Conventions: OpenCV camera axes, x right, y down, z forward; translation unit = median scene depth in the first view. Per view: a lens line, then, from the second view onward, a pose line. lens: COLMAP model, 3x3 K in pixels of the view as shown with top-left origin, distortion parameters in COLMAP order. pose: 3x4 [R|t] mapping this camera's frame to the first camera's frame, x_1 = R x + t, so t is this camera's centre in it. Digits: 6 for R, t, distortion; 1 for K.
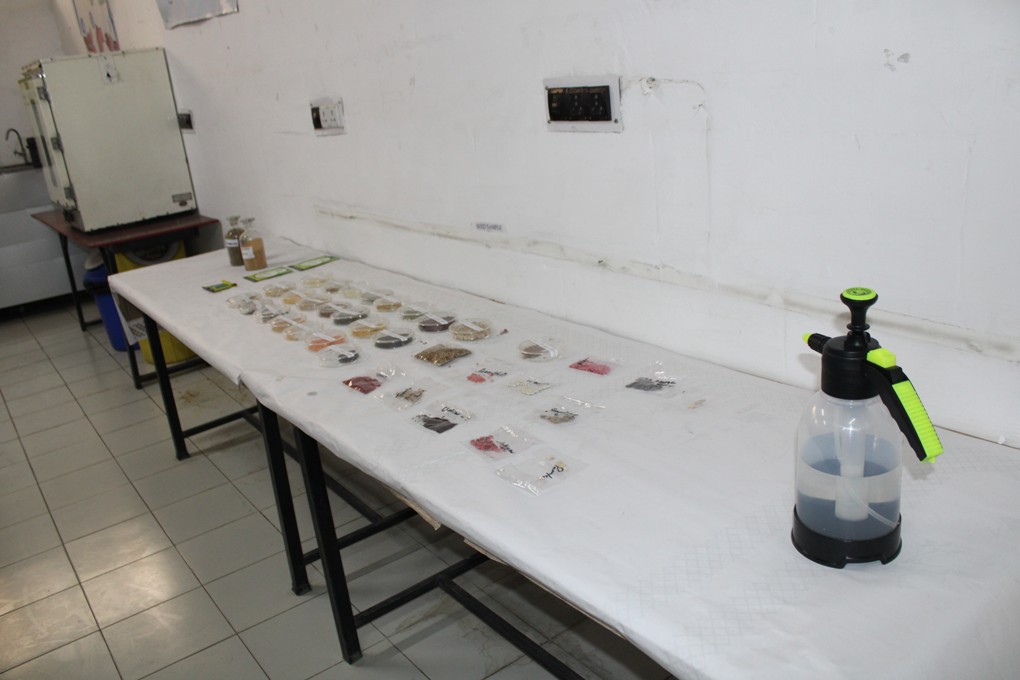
lens RADIAL K [[839.5, 0, 517.1], [0, 839.5, 339.8], [0, 0, 1]] dist [-0.154913, 0.127647]
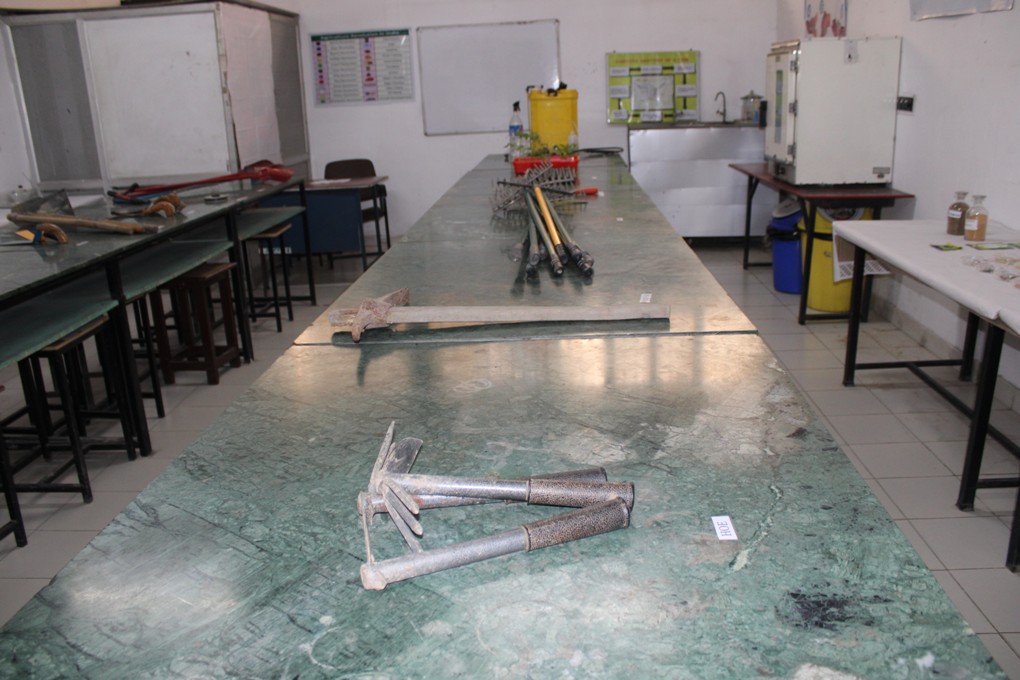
lens RADIAL K [[839.5, 0, 514.3], [0, 839.5, 344.6], [0, 0, 1]] dist [-0.154913, 0.127647]
pose [[0.767421, 0.258025, -0.586931, -0.082957], [-0.246071, 0.963871, 0.101992, 0.071032], [0.592042, 0.066156, 0.803187, -0.193611]]
